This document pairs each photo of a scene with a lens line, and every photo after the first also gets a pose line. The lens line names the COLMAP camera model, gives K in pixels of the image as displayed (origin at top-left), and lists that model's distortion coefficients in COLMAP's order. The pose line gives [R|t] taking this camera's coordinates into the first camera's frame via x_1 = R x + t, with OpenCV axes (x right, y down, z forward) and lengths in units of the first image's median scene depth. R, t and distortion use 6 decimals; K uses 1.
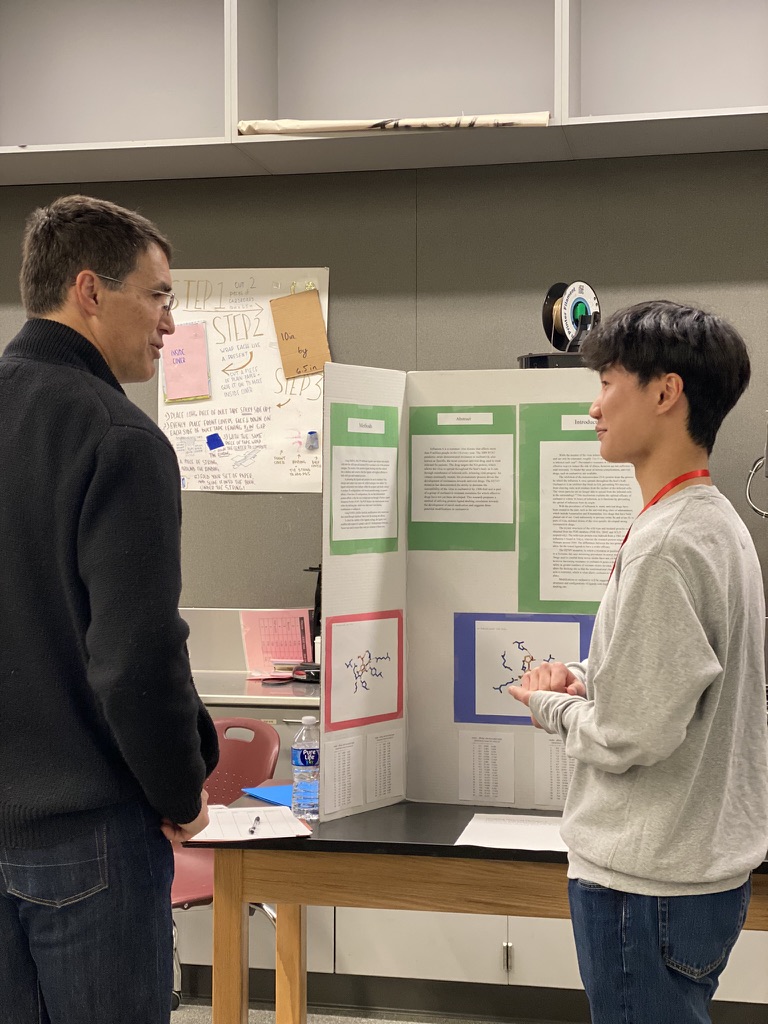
lens RADIAL K [[1545.6, 0, 384.3], [0, 1545.6, 512.5], [0, 0, 1]] dist [-0.002532, 0.000000]
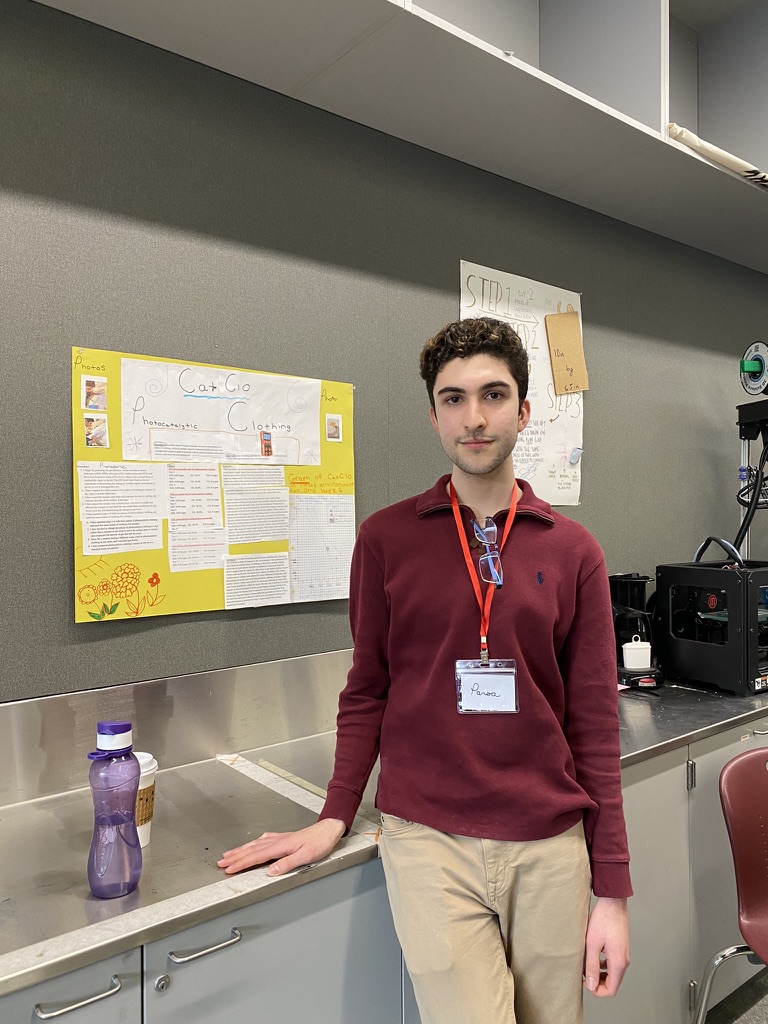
lens RADIAL K [[780.3, 0, 383.8], [0, 780.3, 509.9], [0, 0, 1]] dist [-0.000236, -0.000037]
pose [[0.639974, -0.020279, 0.768129, -0.535932], [-0.000933, 0.999630, 0.027169, -0.024062], [-0.768396, -0.018104, 0.639719, 0.755871]]
